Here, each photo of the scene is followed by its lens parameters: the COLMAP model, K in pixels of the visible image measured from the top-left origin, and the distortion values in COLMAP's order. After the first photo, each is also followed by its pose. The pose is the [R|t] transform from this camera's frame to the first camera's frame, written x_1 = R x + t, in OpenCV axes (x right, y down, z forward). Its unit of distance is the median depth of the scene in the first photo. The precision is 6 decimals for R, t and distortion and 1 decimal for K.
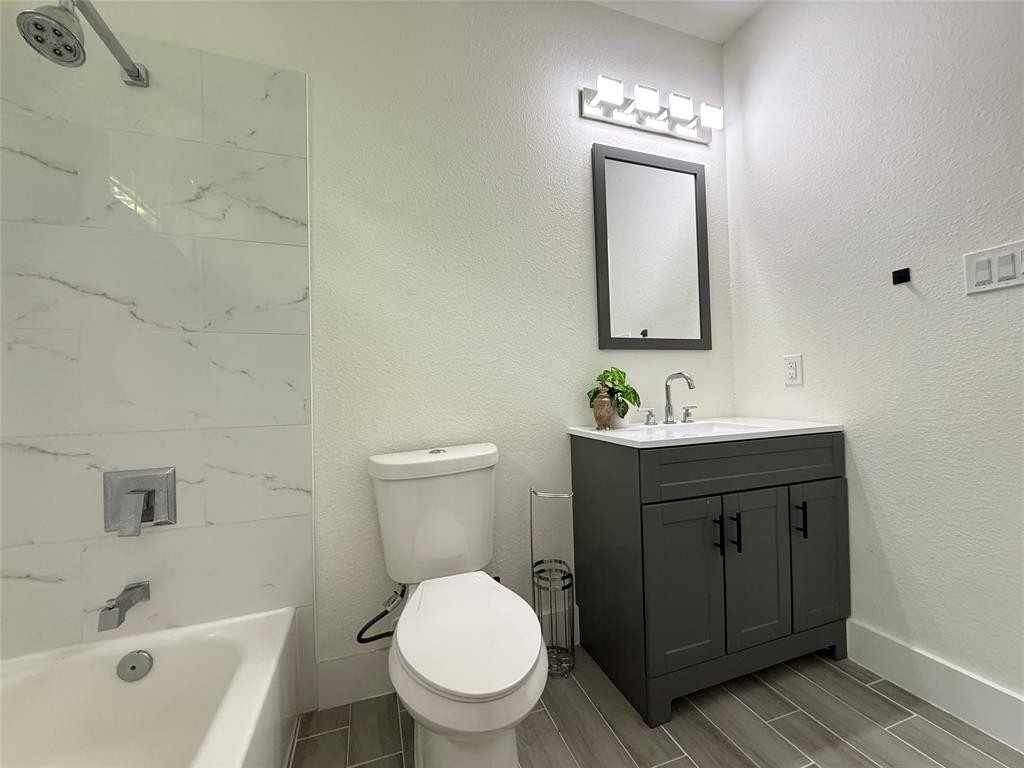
lens RADIAL K [[406.2, 0, 506.3], [0, 406.2, 385.5], [0, 0, 1]] dist [-0.002157, -0.000042]
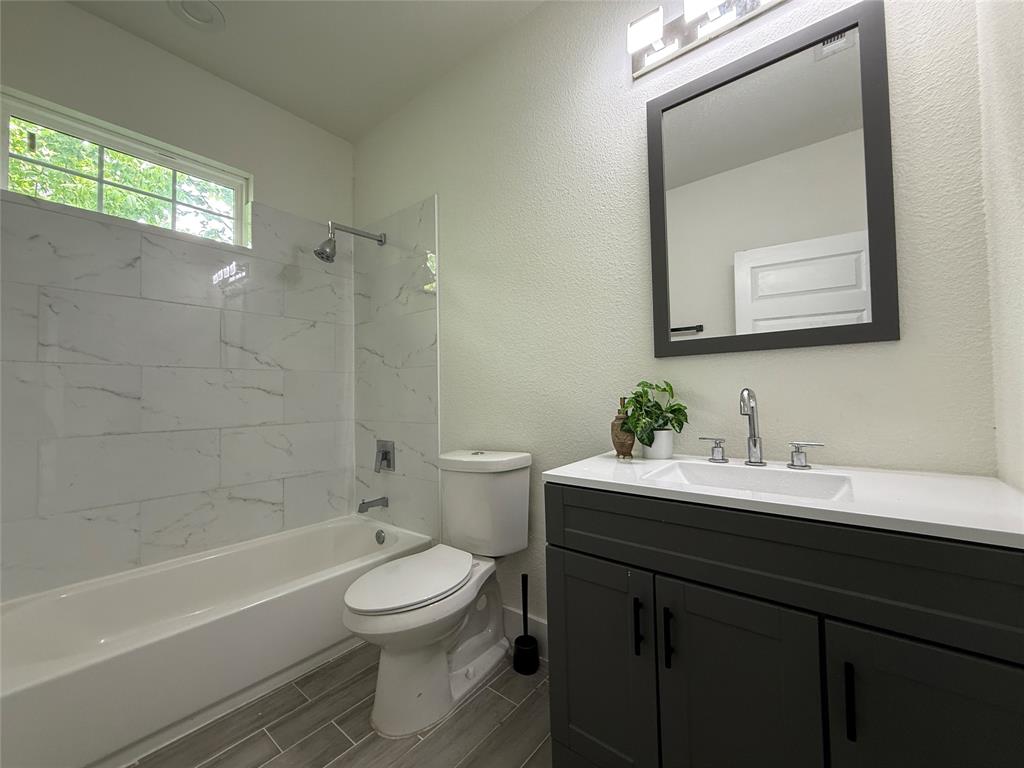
lens RADIAL K [[406.2, 0, 503.5], [0, 406.2, 383.7], [0, 0, 1]] dist [-0.002157, -0.000042]
pose [[0.522823, -0.002647, -0.852437, 0.974162], [0.022677, 0.999684, 0.010804, -0.069498], [0.852139, -0.024980, 0.522719, 0.415162]]
